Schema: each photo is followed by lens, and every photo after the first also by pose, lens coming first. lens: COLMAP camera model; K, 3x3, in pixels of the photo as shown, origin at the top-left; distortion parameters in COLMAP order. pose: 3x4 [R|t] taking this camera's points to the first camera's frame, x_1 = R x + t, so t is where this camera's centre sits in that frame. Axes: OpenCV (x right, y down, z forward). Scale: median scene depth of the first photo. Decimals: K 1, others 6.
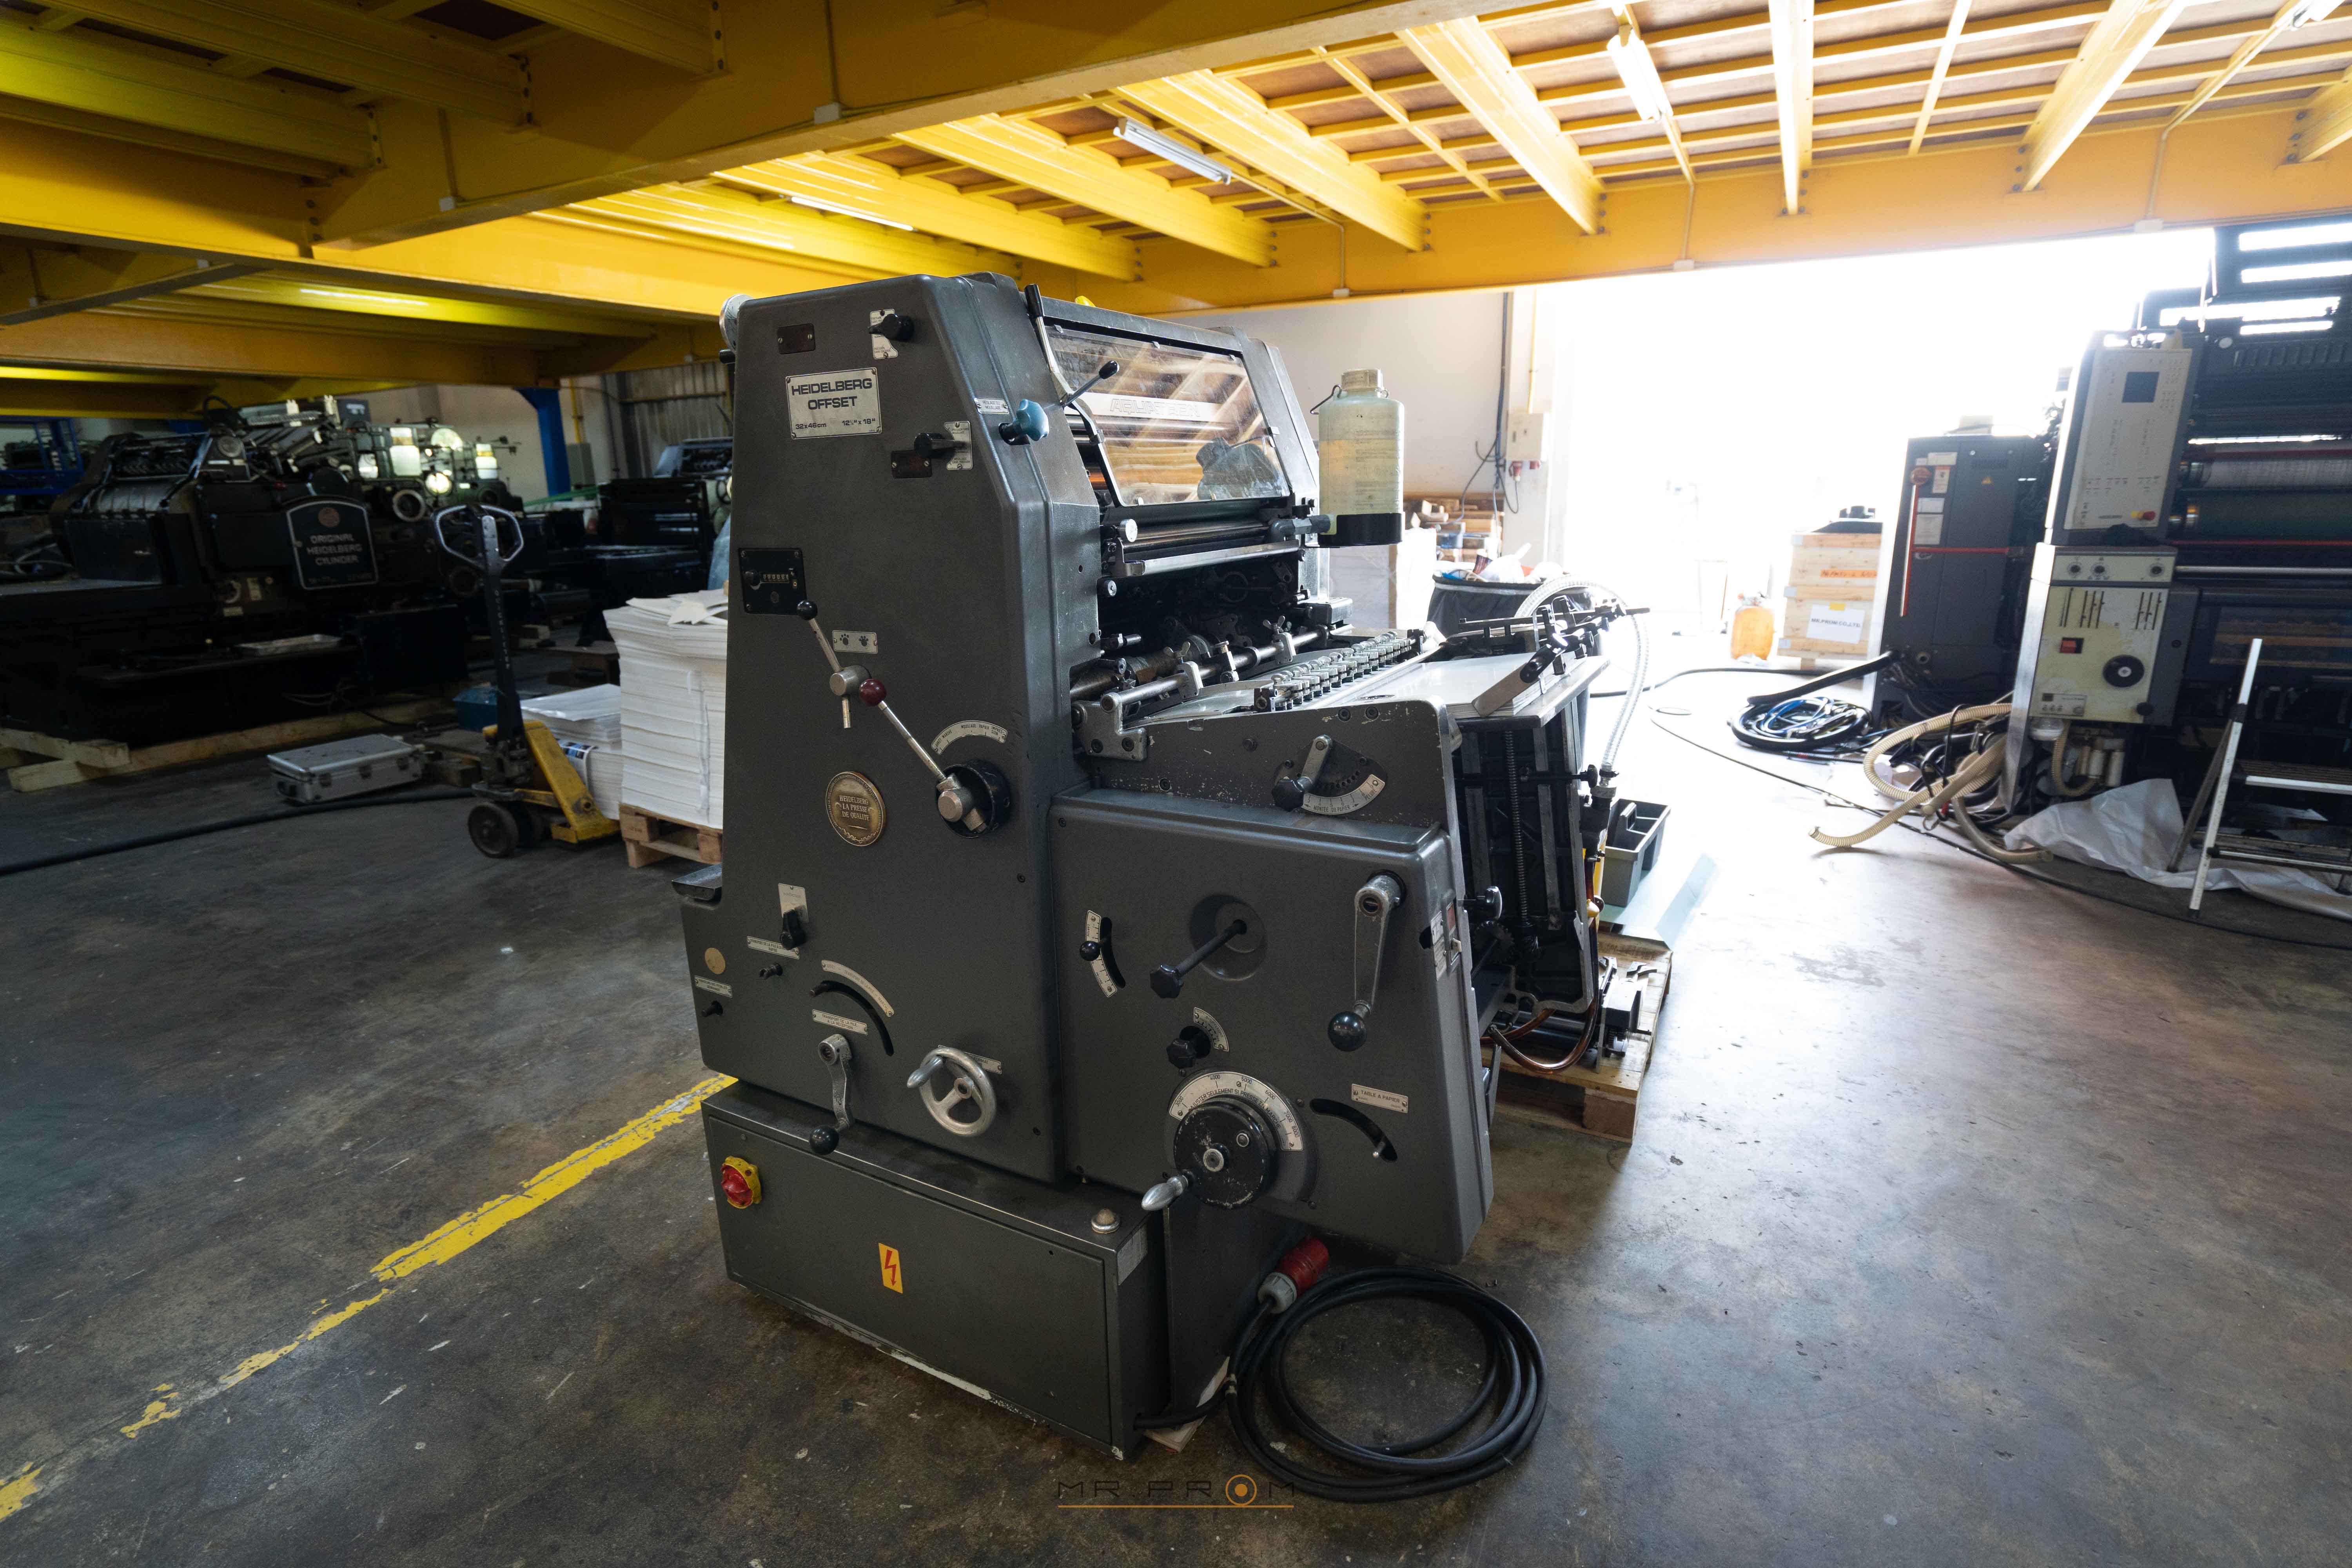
lens RADIAL K [[1141.2, 0, 1158.7], [0, 1141.2, 782.3], [0, 0, 1]] dist [-0.034160, 0.012772]
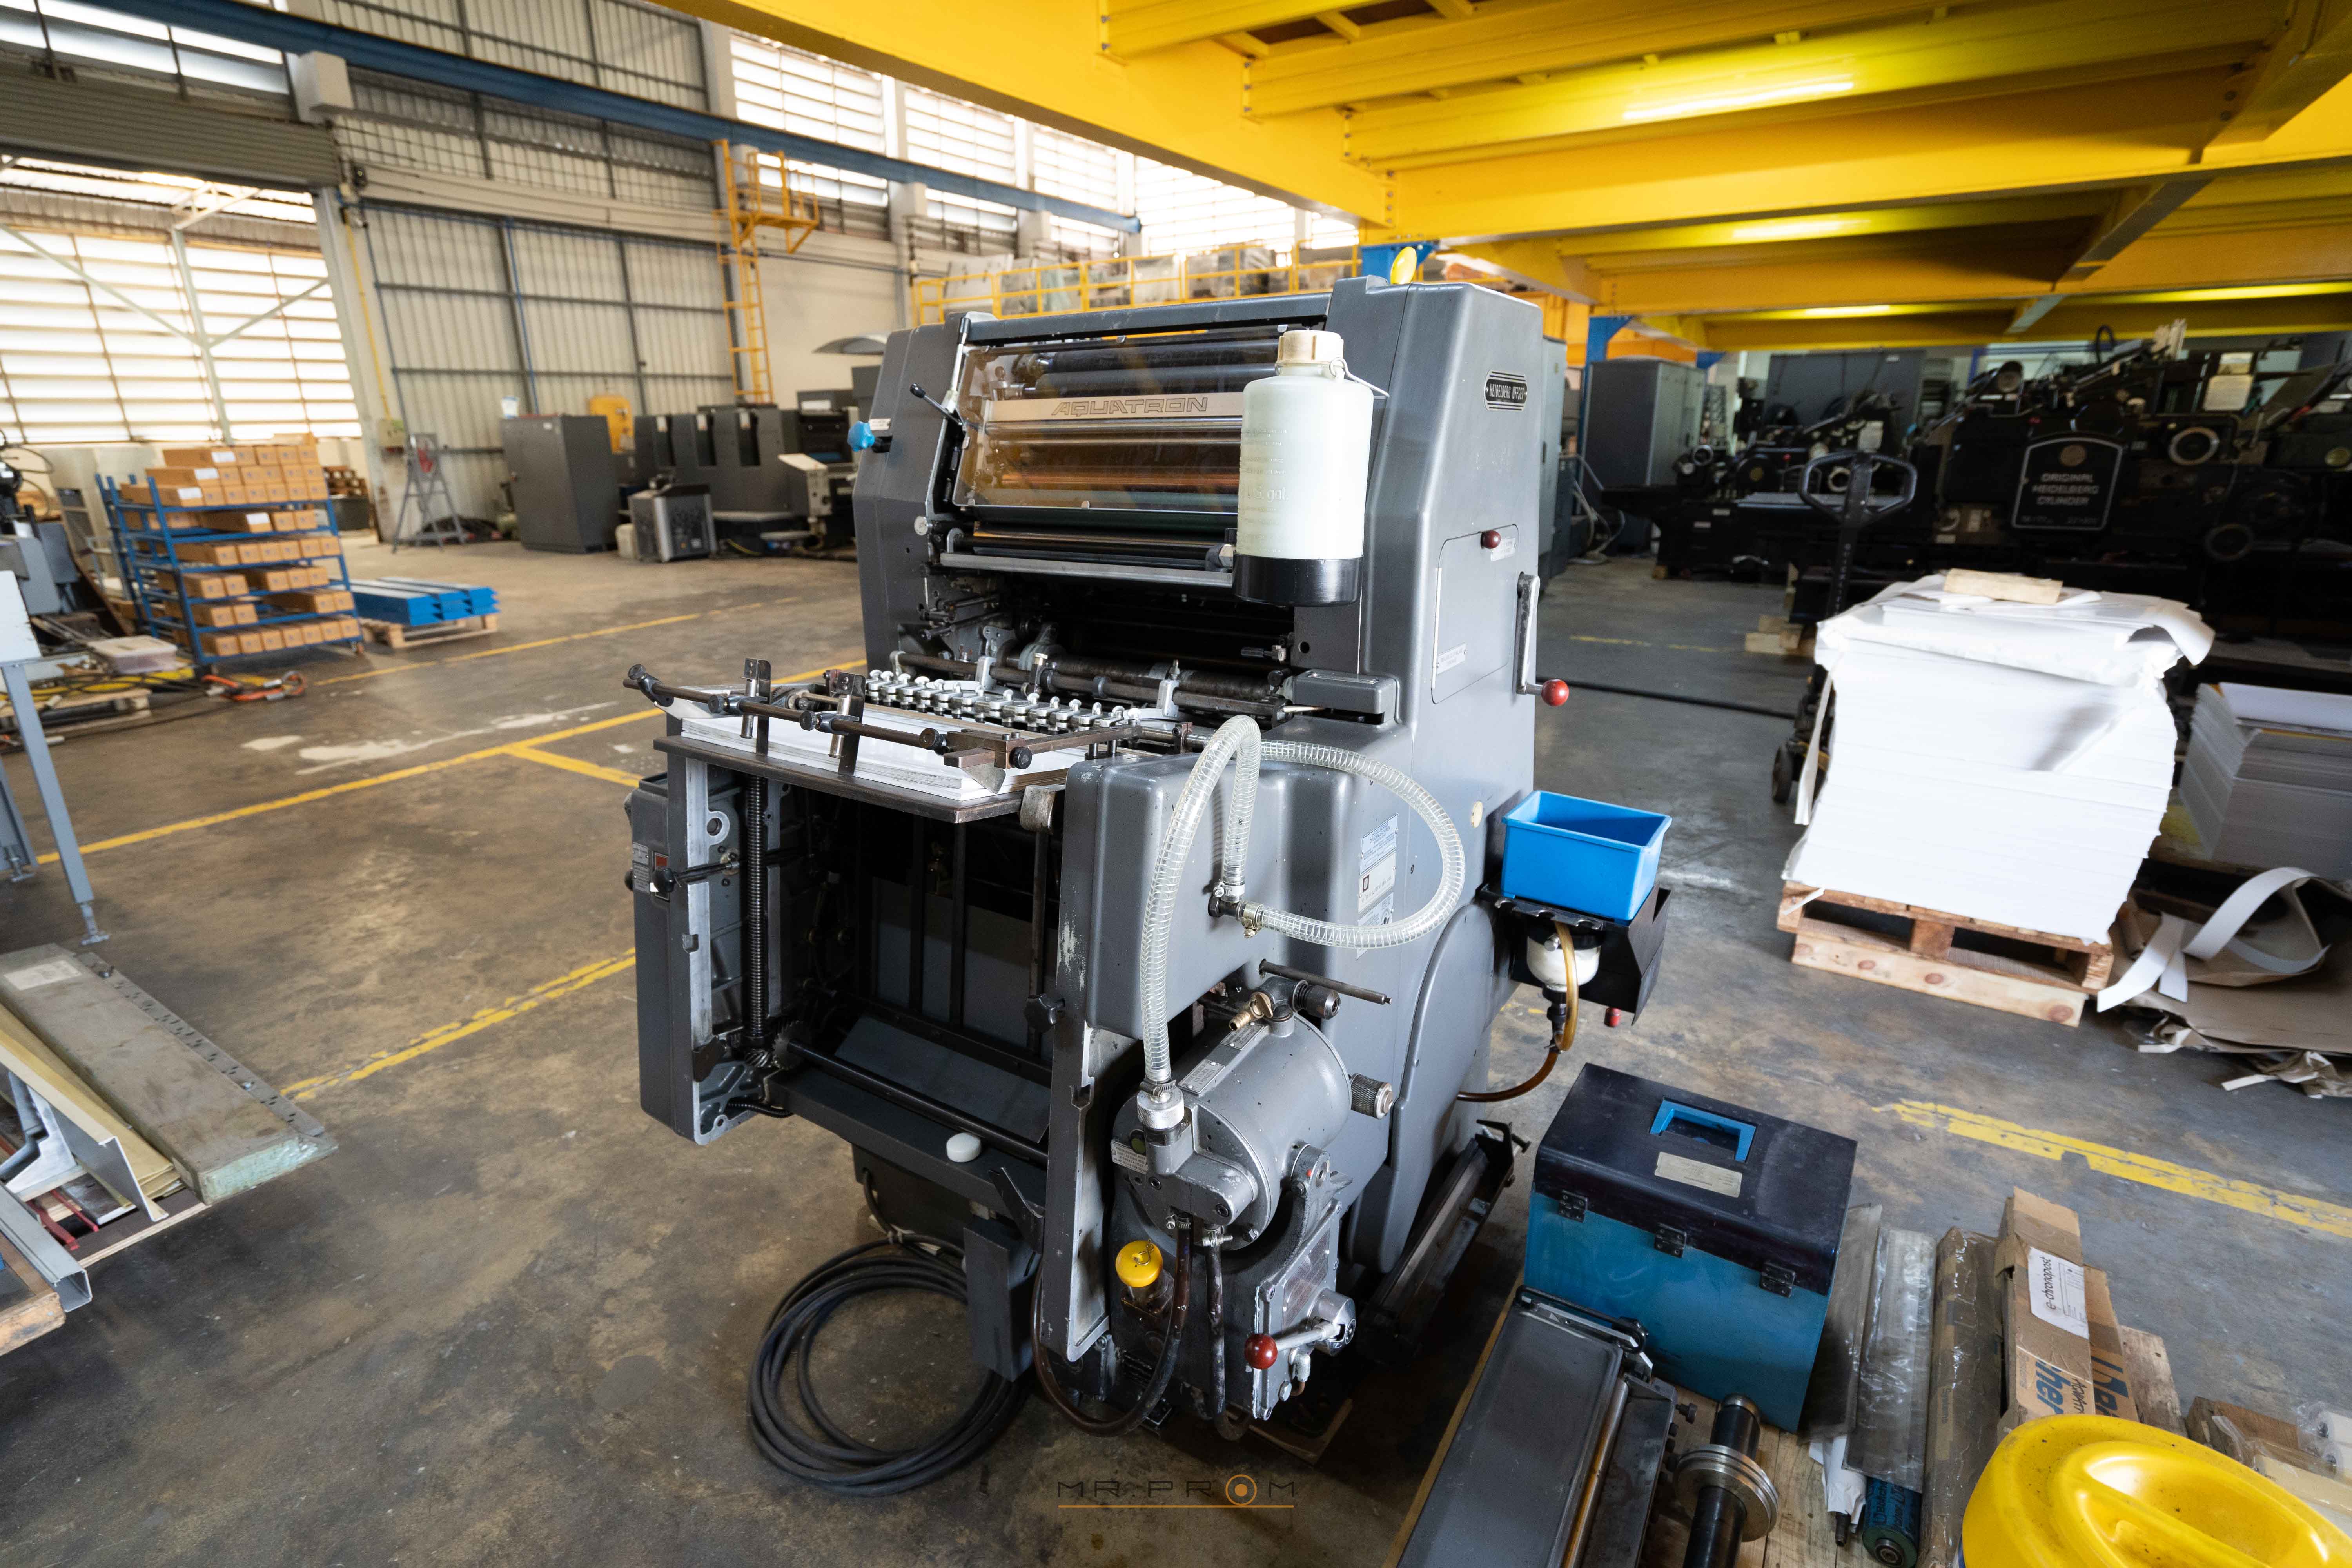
lens RADIAL K [[1108.3, 0, 1179.9], [0, 1108.3, 790.8], [0, 0, 1]] dist [-0.039762, 0.014797]
pose [[-0.056973, 0.334557, -0.940652, 0.598724], [-0.246835, 0.908212, 0.337970, -0.224257], [0.967381, 0.251441, 0.030836, 0.682954]]
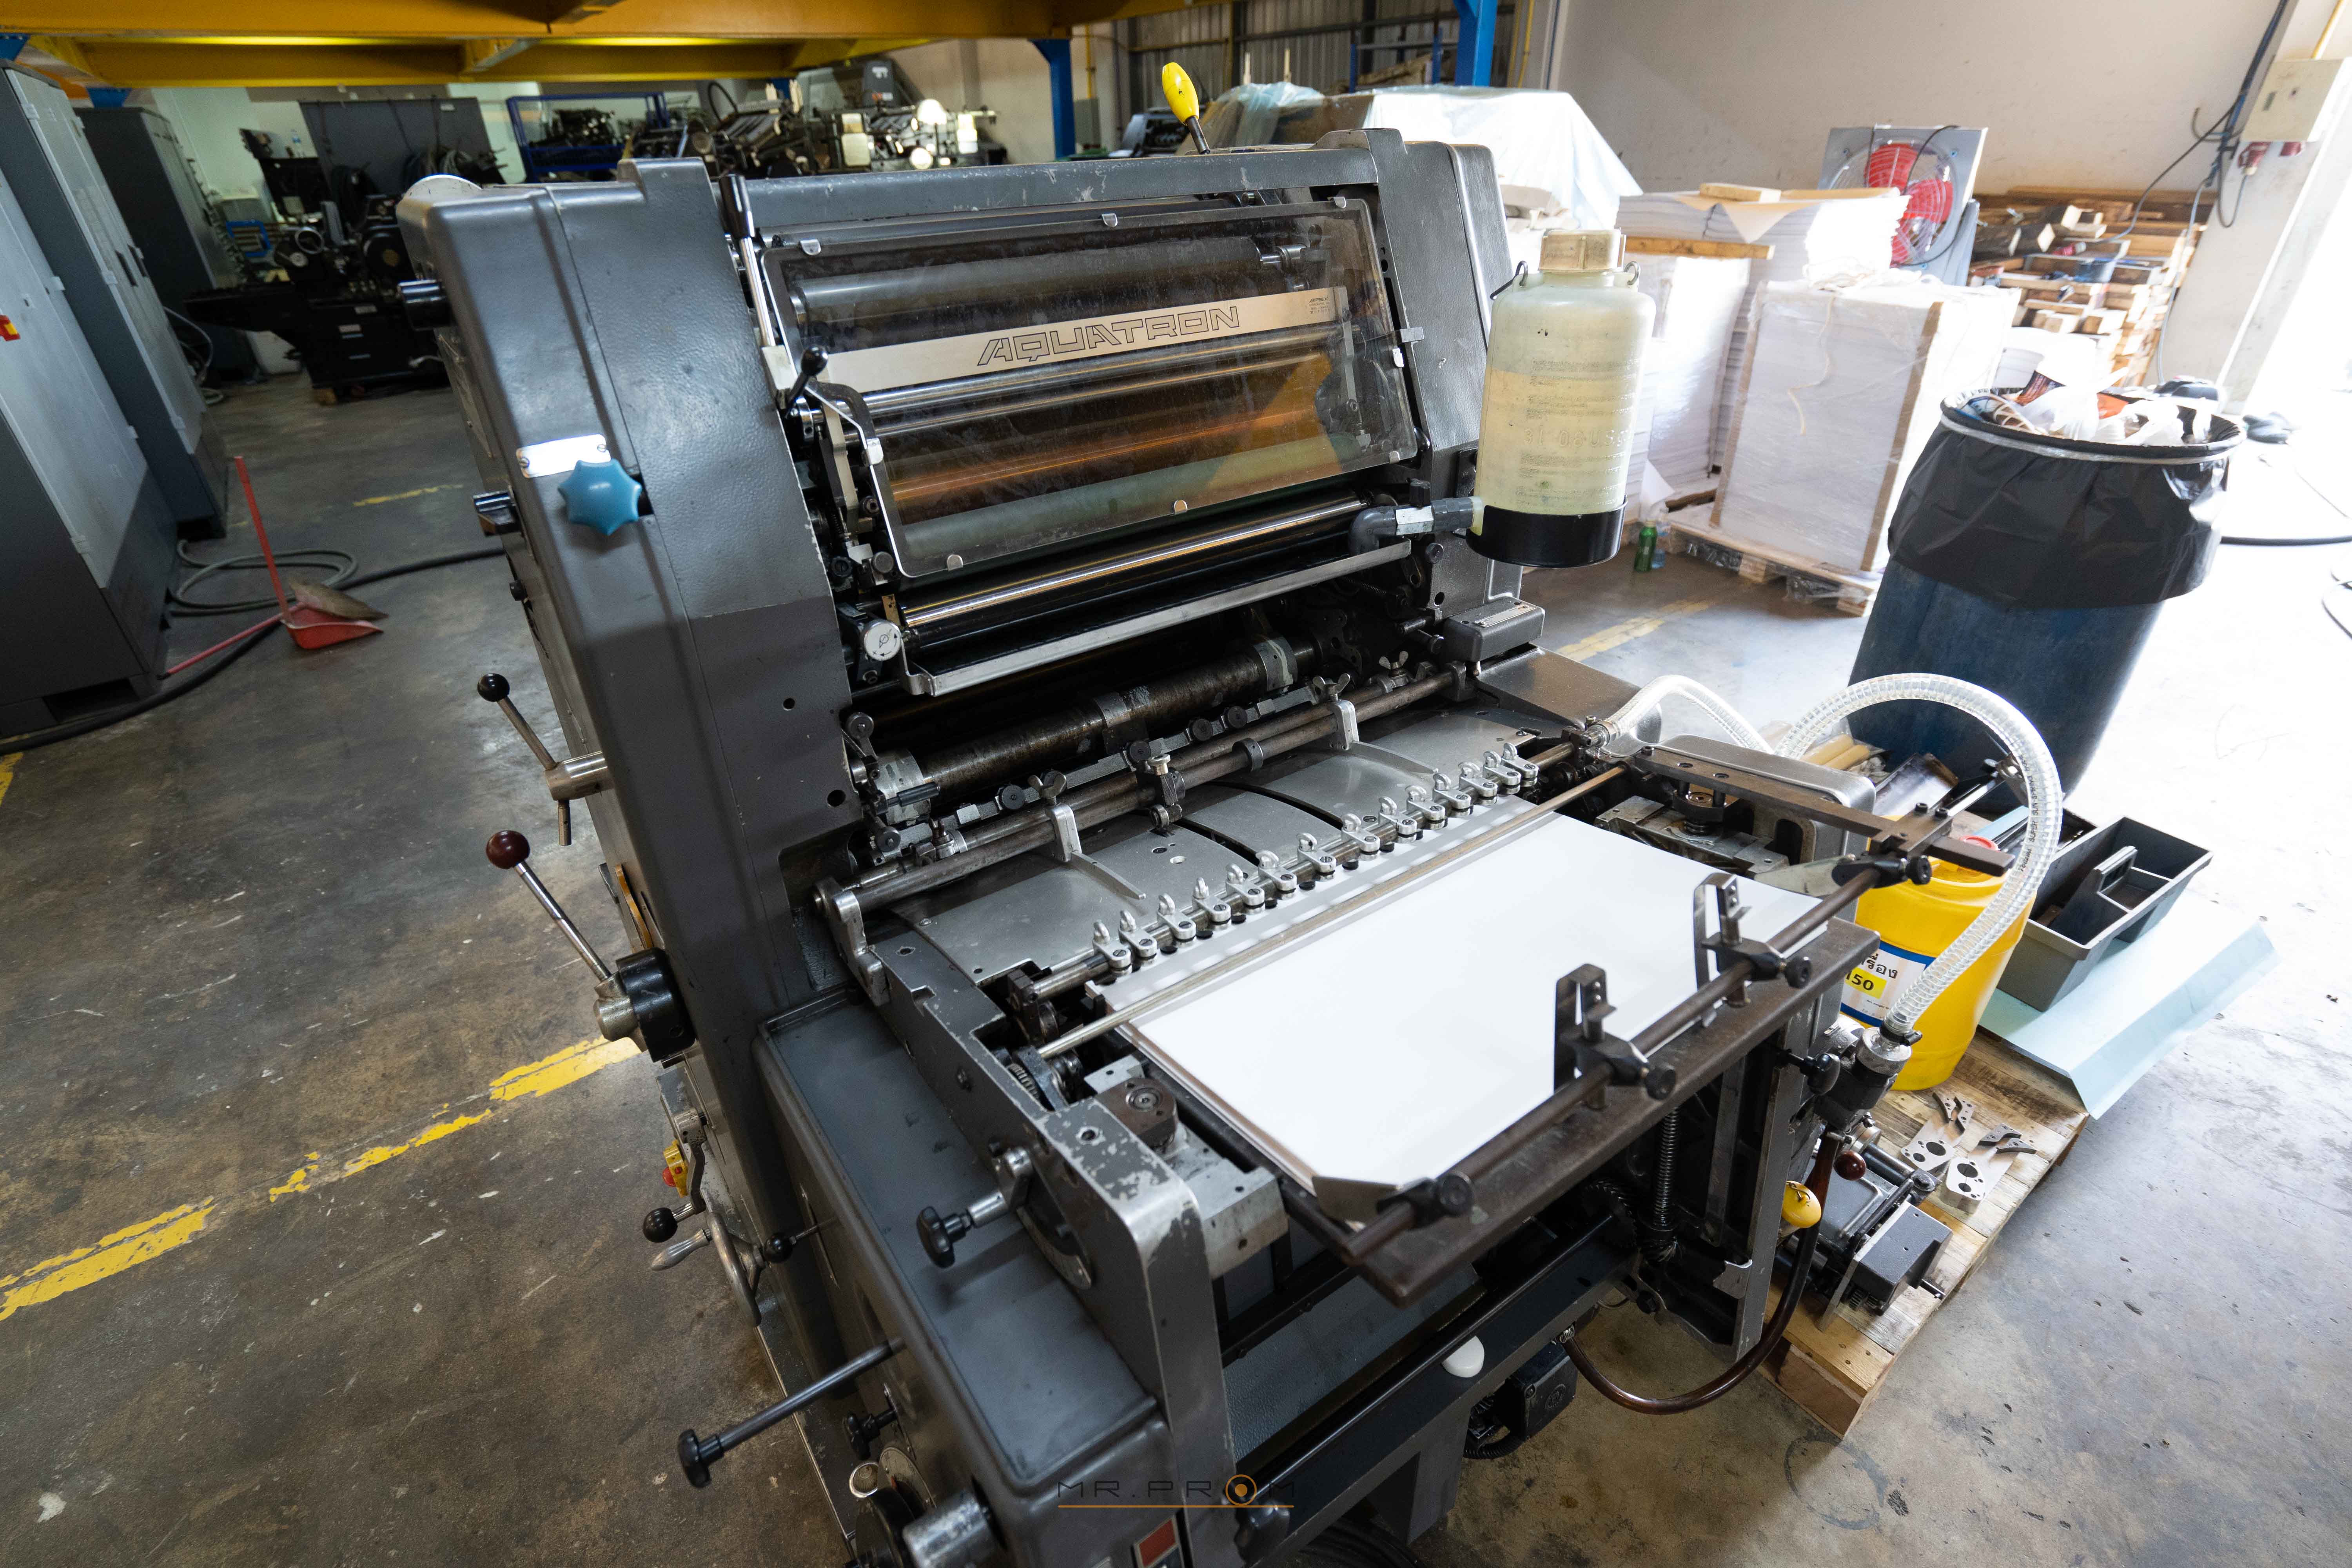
lens RADIAL K [[1108.3, 0, 1164.9], [0, 1108.3, 776.6], [0, 0, 1]] dist [-0.039762, 0.014797]
pose [[0.902419, 0.215007, -0.373379, 0.173082], [-0.102102, 0.948622, 0.299487, -0.177984], [0.418587, -0.232140, 0.878007, 0.290230]]
